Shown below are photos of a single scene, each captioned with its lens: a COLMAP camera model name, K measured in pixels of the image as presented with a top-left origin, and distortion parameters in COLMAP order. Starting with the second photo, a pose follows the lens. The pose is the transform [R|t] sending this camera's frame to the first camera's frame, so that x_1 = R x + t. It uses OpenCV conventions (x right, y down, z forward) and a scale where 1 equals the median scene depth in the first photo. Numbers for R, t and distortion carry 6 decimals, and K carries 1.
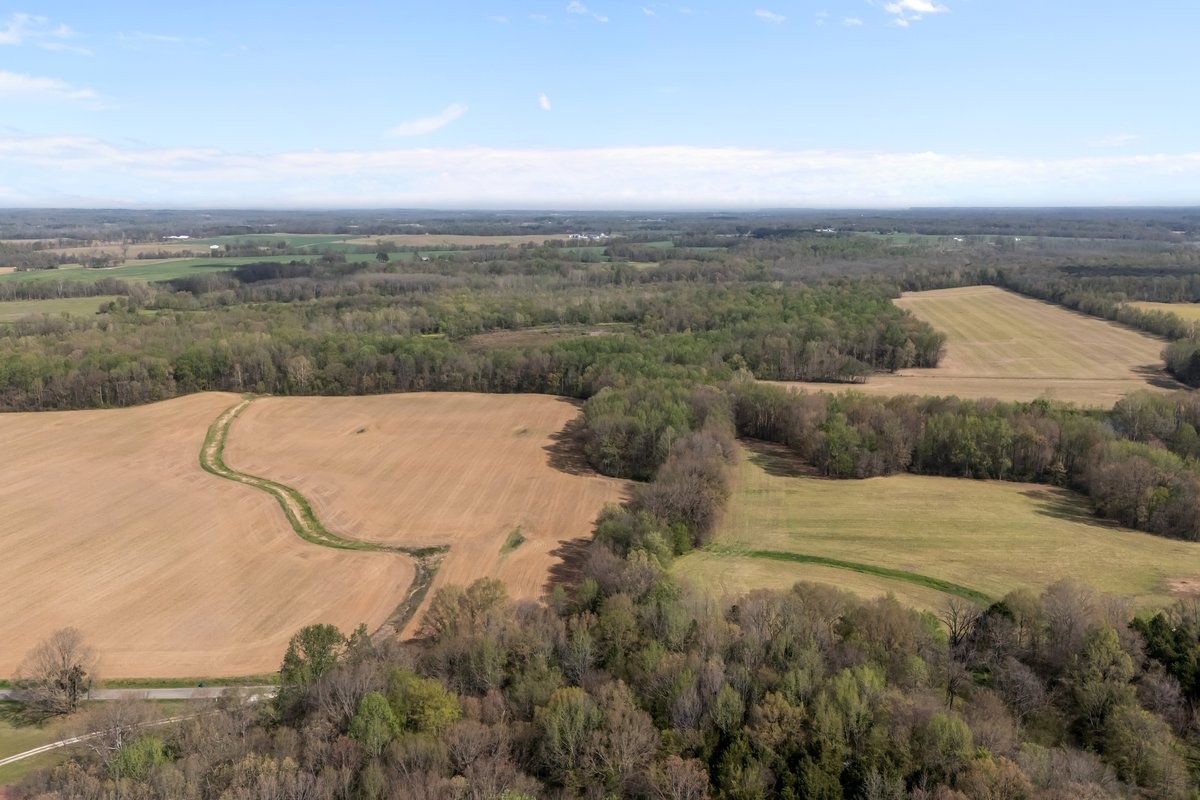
lens RADIAL K [[1101.3, 0, 600.0], [0, 1101.3, 400.0], [0, 0, 1]] dist [0.117207, -0.263576]
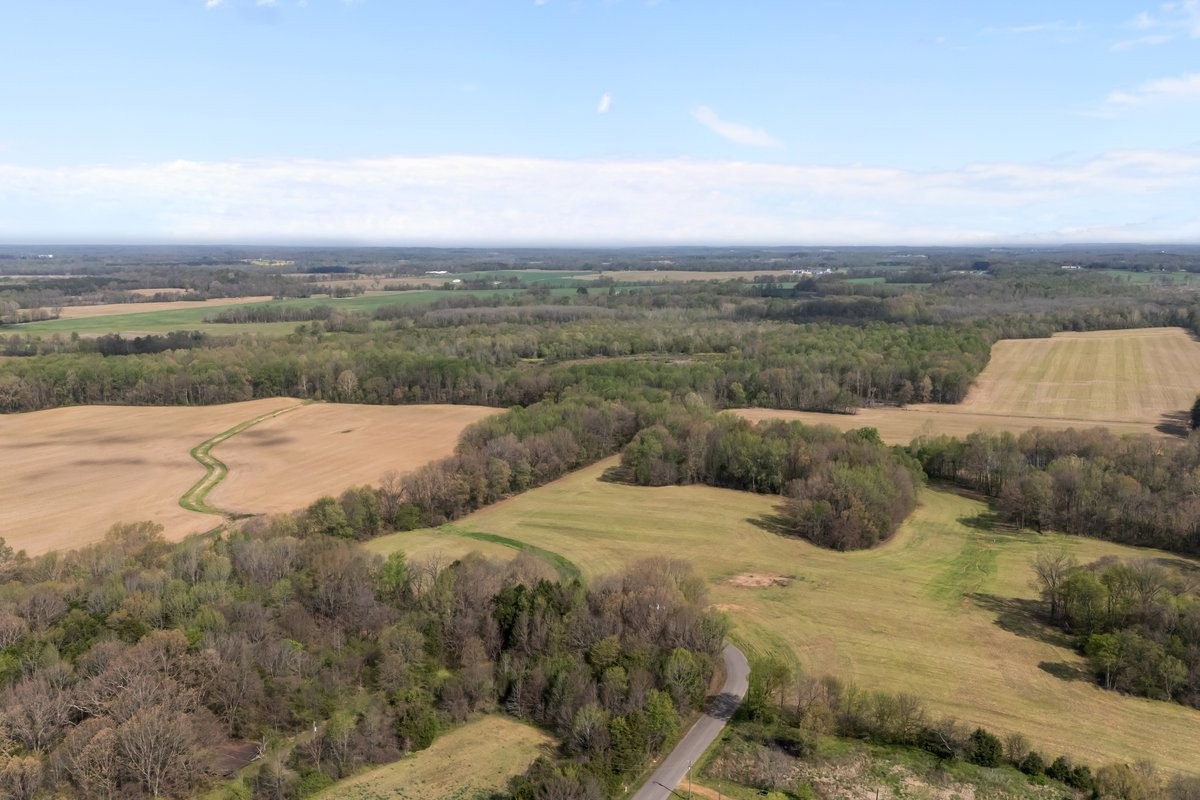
lens RADIAL K [[1101.3, 0, 600.0], [0, 1101.3, 400.0], [0, 0, 1]] dist [0.117207, -0.263576]
pose [[0.957048, 0.038927, -0.287306, 0.307111], [-0.048041, 0.998539, -0.024738, 0.008358], [0.285923, 0.037478, 0.957519, -0.057981]]
